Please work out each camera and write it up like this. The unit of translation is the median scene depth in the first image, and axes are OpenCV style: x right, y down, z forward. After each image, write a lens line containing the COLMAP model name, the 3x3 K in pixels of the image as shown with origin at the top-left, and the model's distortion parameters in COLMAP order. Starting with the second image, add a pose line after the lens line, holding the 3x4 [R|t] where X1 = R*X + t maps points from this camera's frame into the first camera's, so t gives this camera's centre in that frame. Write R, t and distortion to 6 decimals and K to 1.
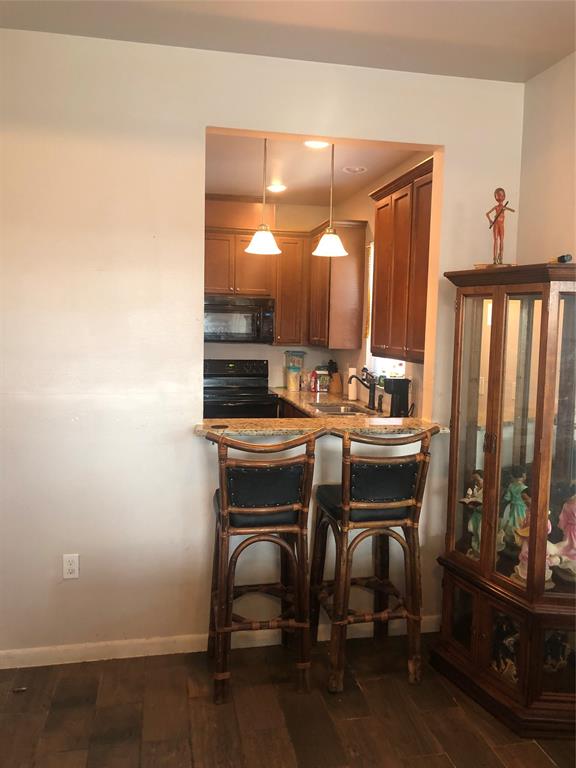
lens RADIAL K [[628.9, 0, 291.1], [0, 628.9, 371.3], [0, 0, 1]] dist [0.041009, -0.044879]
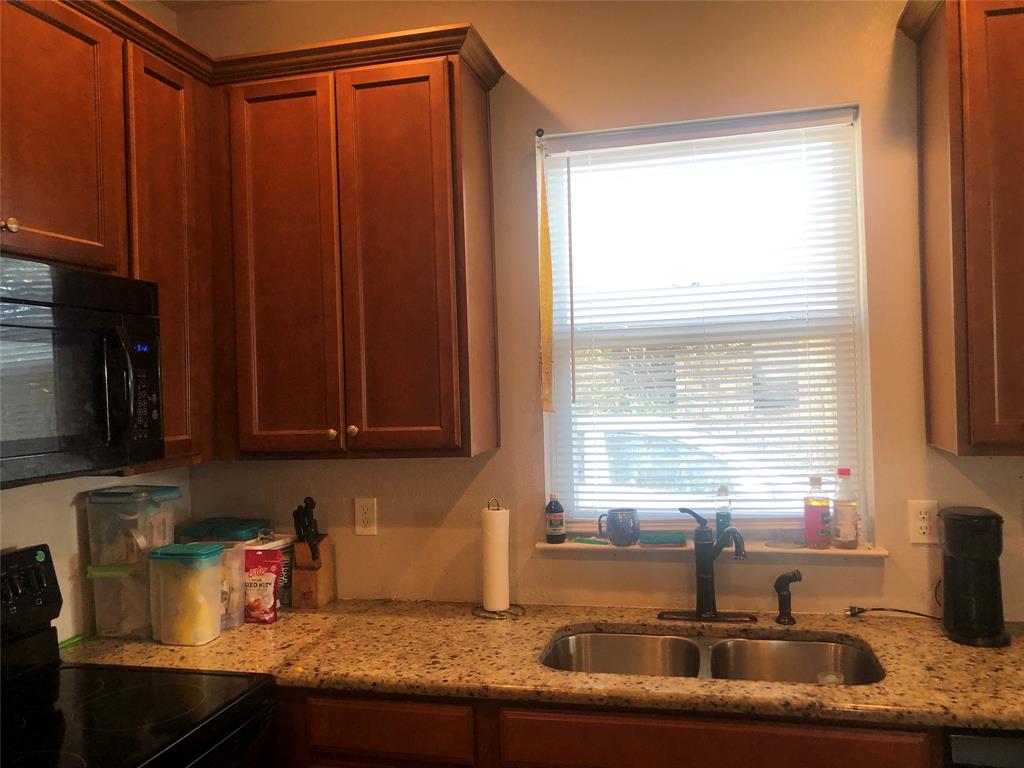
lens RADIAL K [[838.5, 0, 523.6], [0, 838.5, 376.5], [0, 0, 1]] dist [0.041009, -0.044879]
pose [[0.414117, -0.030839, 0.909701, -0.521803], [0.104011, 0.994483, -0.013635, -0.120199], [-0.904261, 0.100265, 0.415040, 1.476738]]
